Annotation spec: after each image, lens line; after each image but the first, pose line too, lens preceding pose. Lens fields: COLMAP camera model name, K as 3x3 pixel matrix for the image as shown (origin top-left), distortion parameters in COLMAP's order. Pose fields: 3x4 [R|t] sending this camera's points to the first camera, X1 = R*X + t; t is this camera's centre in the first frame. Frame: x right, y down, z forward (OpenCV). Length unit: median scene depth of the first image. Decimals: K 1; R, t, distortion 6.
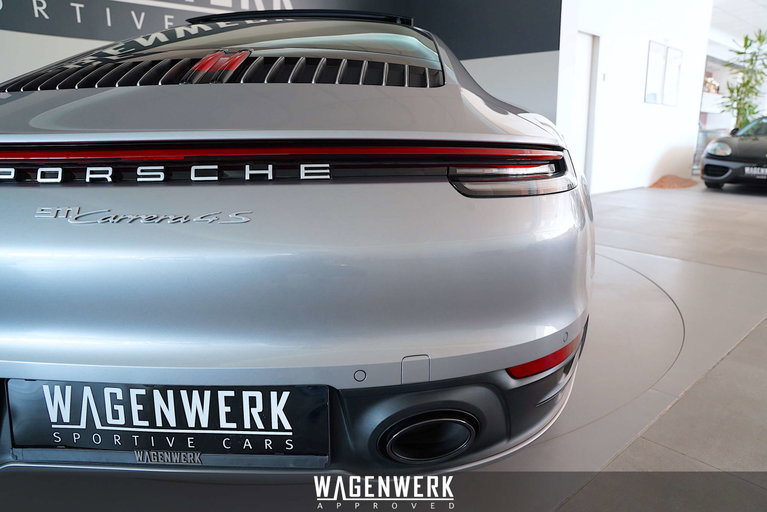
lens RADIAL K [[528.1, 0, 383.5], [0, 528.1, 256.0], [0, 0, 1]] dist [-0.189880, 0.121495]
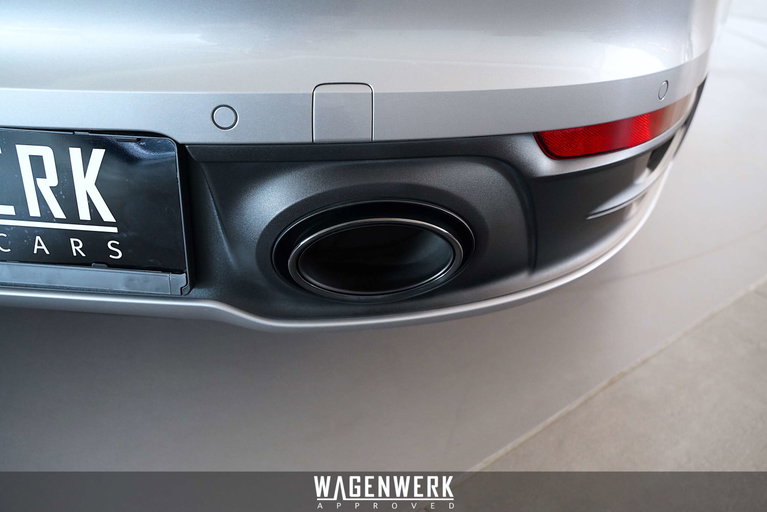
lens RADIAL K [[667.7, 0, 383.5], [0, 667.7, 256.0], [0, 0, 1]] dist [-0.080108, 0.002849]
pose [[0.997178, 0.069244, -0.029009, 0.118818], [-0.055960, 0.943145, 0.327637, 0.129962], [0.050046, -0.325089, 0.944358, 0.355210]]
